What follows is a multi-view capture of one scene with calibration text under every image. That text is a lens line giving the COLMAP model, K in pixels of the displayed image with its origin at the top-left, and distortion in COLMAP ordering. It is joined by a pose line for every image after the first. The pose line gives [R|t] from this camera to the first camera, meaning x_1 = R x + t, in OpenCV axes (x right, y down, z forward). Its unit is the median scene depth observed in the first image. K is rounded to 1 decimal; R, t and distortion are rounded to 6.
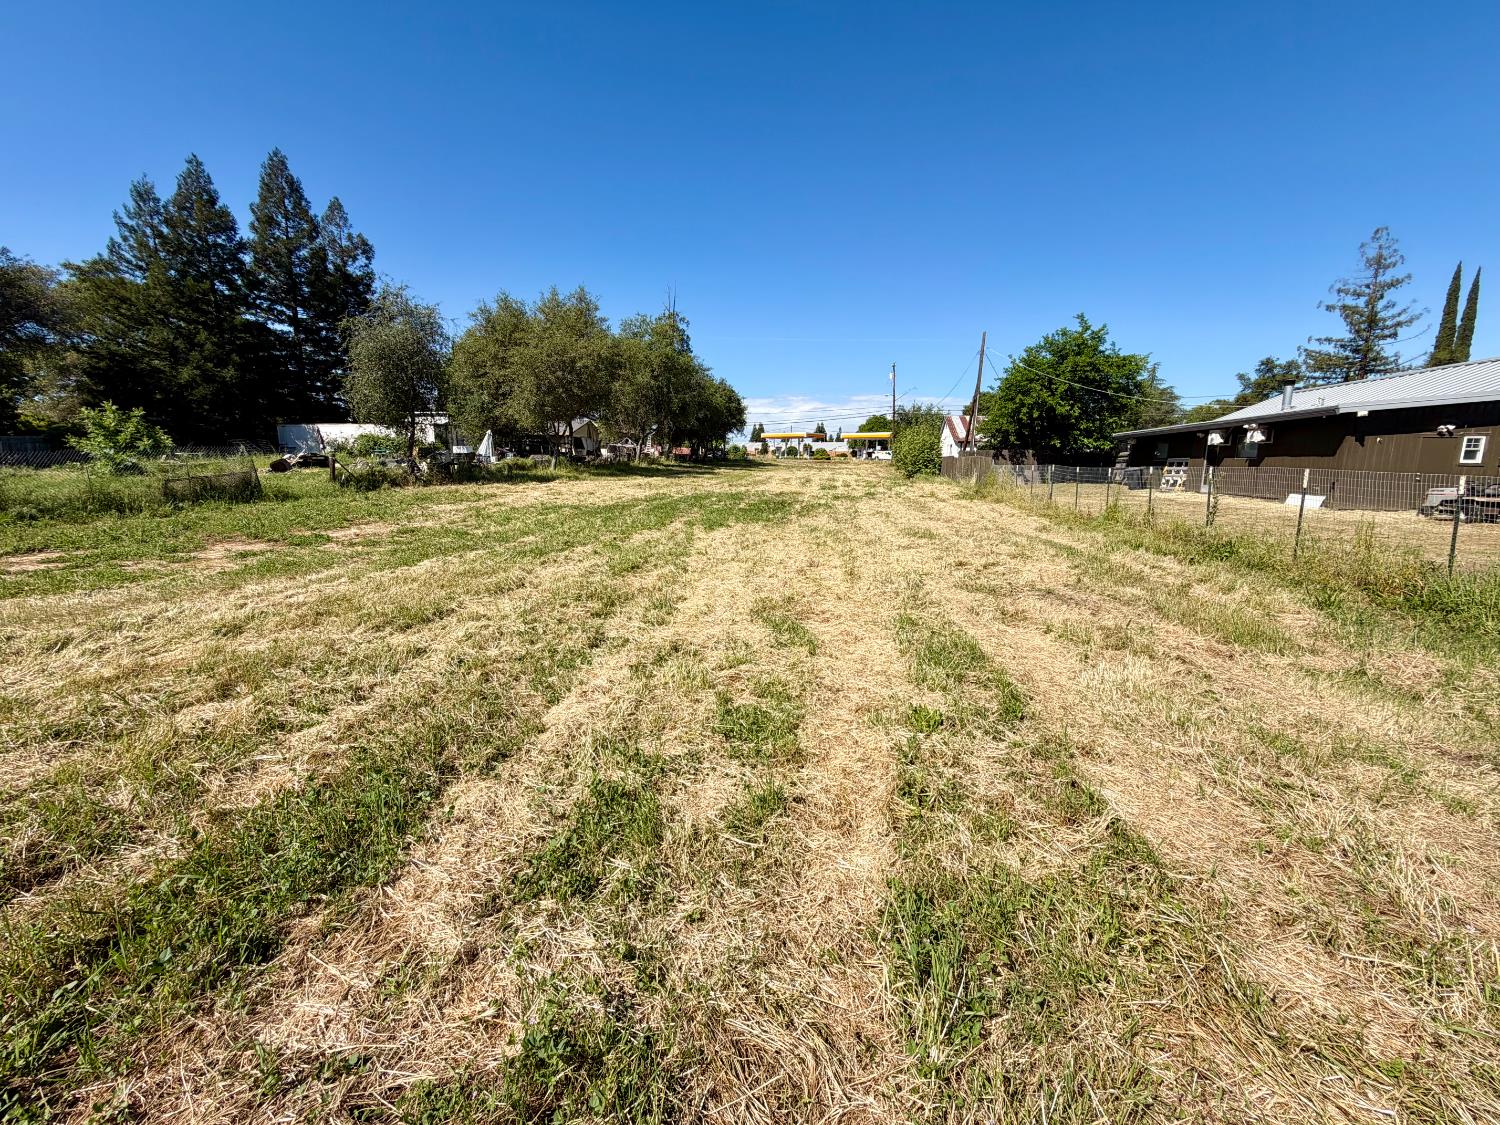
lens RADIAL K [[602.1, 0, 746.8], [0, 602.1, 562.2], [0, 0, 1]] dist [0.001166, 0.000153]
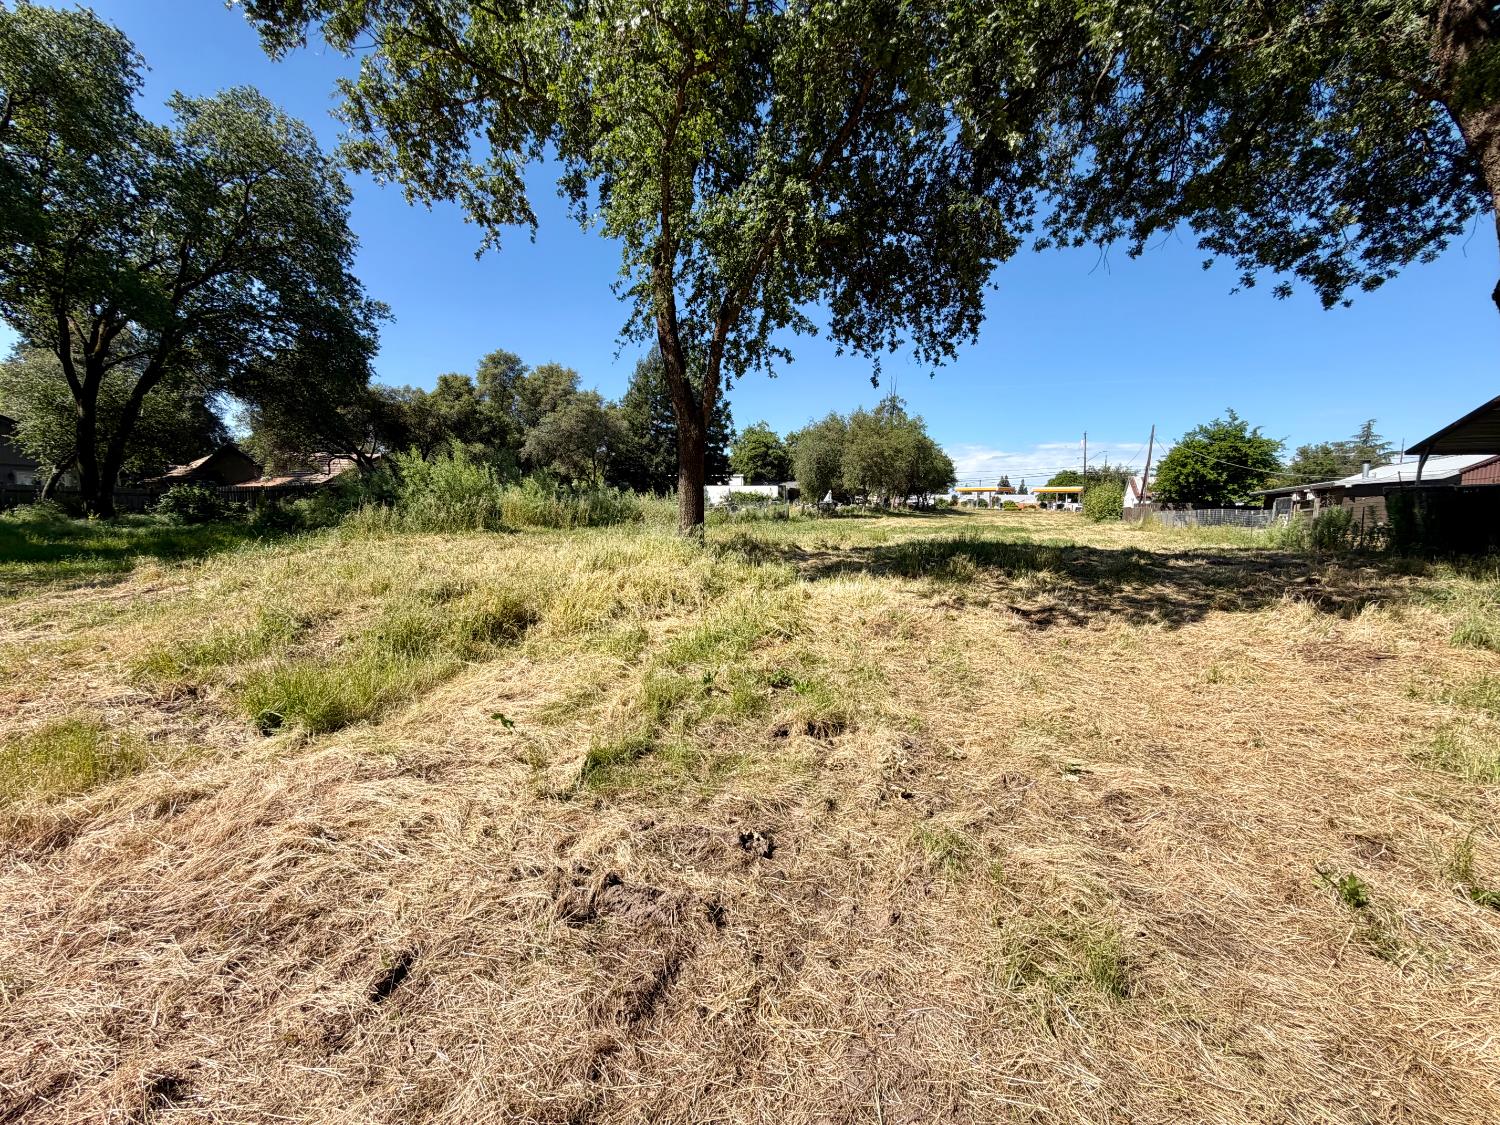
lens RADIAL K [[602.1, 0, 746.8], [0, 602.1, 562.2], [0, 0, 1]] dist [0.001166, 0.000153]
pose [[0.963312, 0.033052, -0.266343, -0.085490], [-0.054967, 0.995649, -0.075249, 0.063282], [0.262697, 0.087128, 0.960937, -0.340097]]
